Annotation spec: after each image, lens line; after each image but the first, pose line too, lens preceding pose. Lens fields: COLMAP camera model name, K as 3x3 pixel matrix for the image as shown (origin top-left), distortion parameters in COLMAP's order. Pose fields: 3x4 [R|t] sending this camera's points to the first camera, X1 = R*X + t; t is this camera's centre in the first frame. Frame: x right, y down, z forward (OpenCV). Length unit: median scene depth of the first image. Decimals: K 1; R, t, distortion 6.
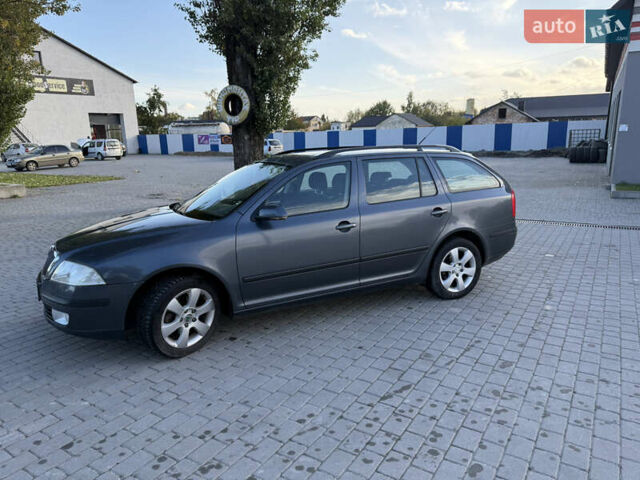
lens RADIAL K [[451.6, 0, 320.0], [0, 451.6, 241.9], [0, 0, 1]] dist [0.025592, -0.033412]
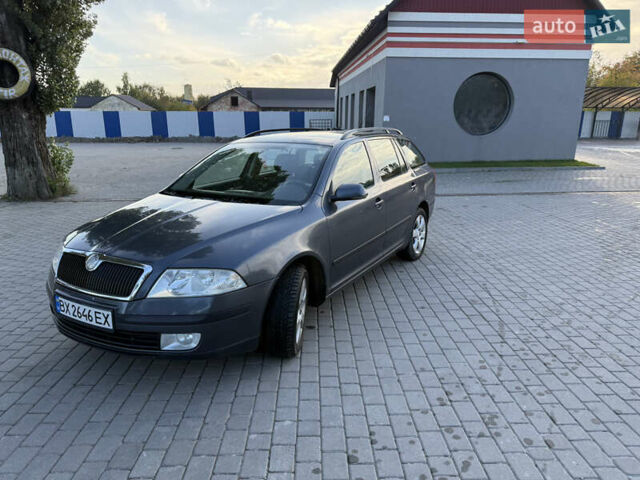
lens RADIAL K [[451.6, 0, 318.9], [0, 451.6, 239.7], [0, 0, 1]] dist [0.025592, -0.033412]
pose [[0.828475, -0.118299, 0.547389, -0.206117], [0.104615, 0.992921, 0.056249, -0.006904], [-0.550169, 0.010664, 0.834986, 0.056686]]
